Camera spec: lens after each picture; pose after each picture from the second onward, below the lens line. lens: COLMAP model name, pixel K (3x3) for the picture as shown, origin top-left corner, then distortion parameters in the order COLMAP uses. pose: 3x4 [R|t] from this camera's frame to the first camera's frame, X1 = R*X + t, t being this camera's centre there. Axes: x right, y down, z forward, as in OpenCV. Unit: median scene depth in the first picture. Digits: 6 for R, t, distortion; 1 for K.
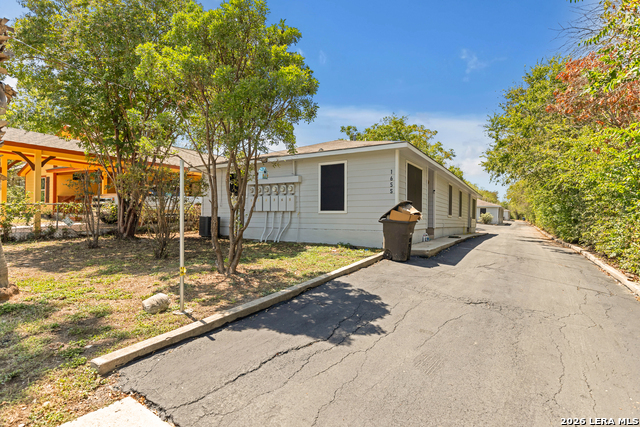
lens RADIAL K [[335.2, 0, 317.7], [0, 335.2, 213.7], [0, 0, 1]] dist [0.004852, 0.000410]
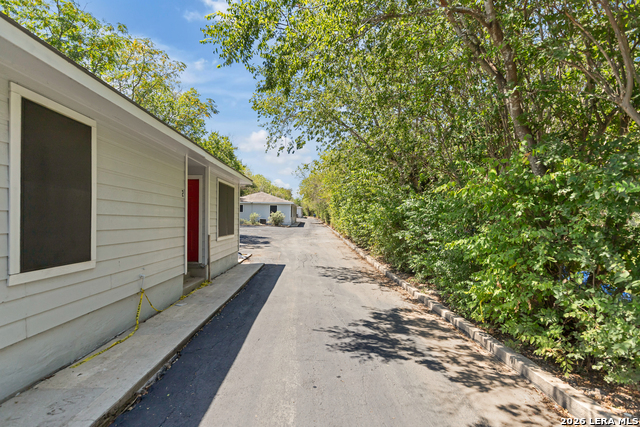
lens RADIAL K [[335.2, 0, 319.6], [0, 335.2, 212.8], [0, 0, 1]] dist [0.004852, 0.000410]
pose [[0.841103, -0.014927, 0.540669, 0.119421], [0.010959, 0.999884, 0.010557, -0.004886], [-0.540764, -0.002954, 0.841169, 0.211291]]
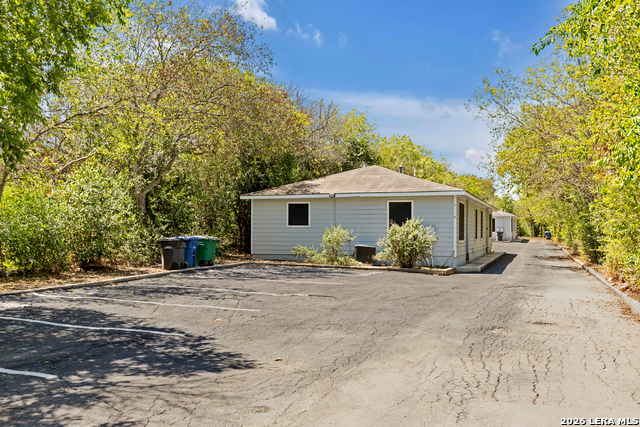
lens RADIAL K [[639.2, 0, 319.2], [0, 639.2, 215.6], [0, 0, 1]] dist [0.005811, 0.000000]
pose [[0.977765, -0.022931, 0.208445, 0.258295], [0.028287, 0.999341, -0.022747, 0.001588], [-0.207786, 0.028137, 0.977770, 0.426619]]
